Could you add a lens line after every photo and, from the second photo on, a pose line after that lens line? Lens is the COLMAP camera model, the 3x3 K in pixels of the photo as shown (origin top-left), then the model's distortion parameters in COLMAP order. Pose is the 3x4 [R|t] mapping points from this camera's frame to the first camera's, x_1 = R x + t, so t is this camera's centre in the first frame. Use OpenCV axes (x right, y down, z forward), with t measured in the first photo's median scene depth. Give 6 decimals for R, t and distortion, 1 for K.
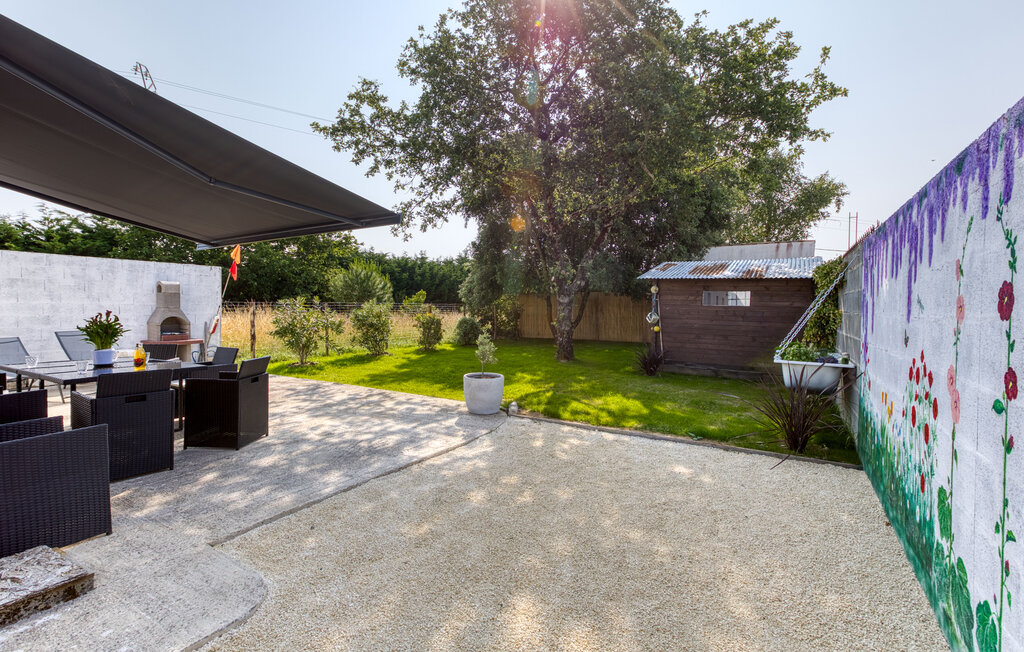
lens RADIAL K [[486.2, 0, 512.7], [0, 486.2, 321.5], [0, 0, 1]] dist [0.004011, 0.000167]
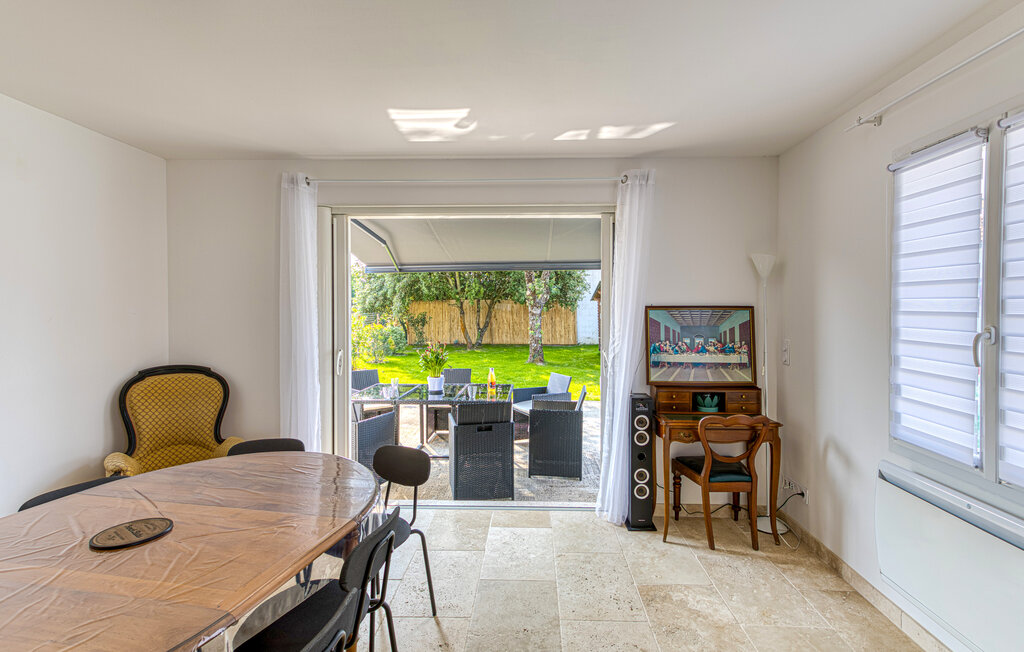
lens RADIAL K [[486.2, 0, 512.3], [0, 486.2, 323.0], [0, 0, 1]] dist [0.004011, 0.000167]
pose [[0.863972, -0.021095, 0.503097, -0.630905], [0.019054, 0.999776, 0.009199, -0.033451], [-0.503179, 0.001639, 0.864181, 0.030440]]
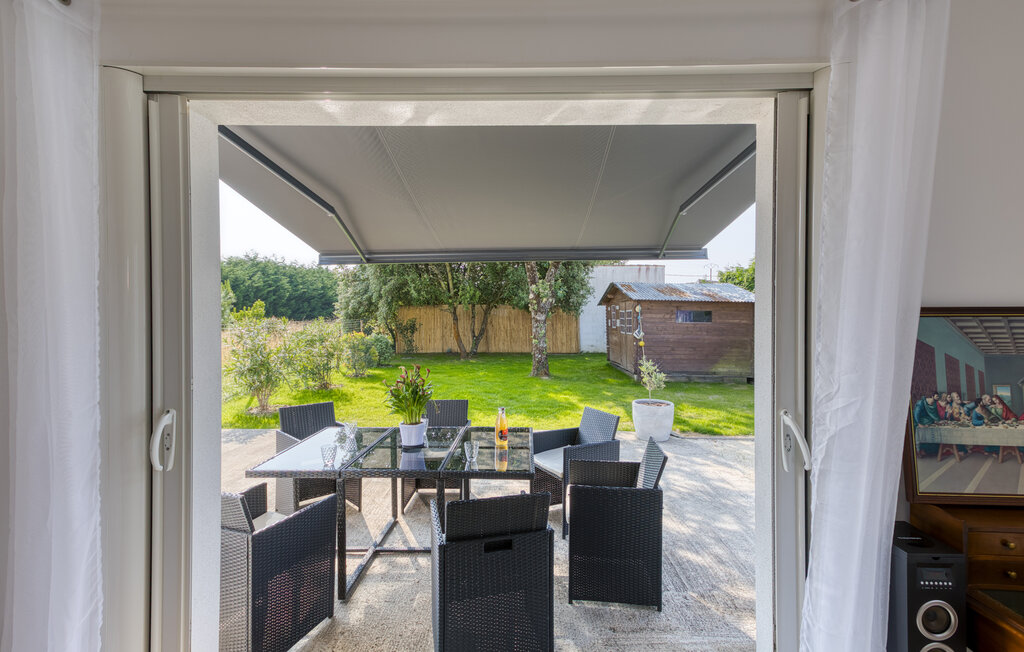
lens RADIAL K [[486.2, 0, 514.0], [0, 486.2, 323.5], [0, 0, 1]] dist [0.004011, 0.000167]
pose [[0.855408, -0.016896, 0.517678, -0.557733], [0.020430, 0.999791, -0.001128, -0.037399], [-0.517551, 0.011541, 0.855574, 0.190903]]
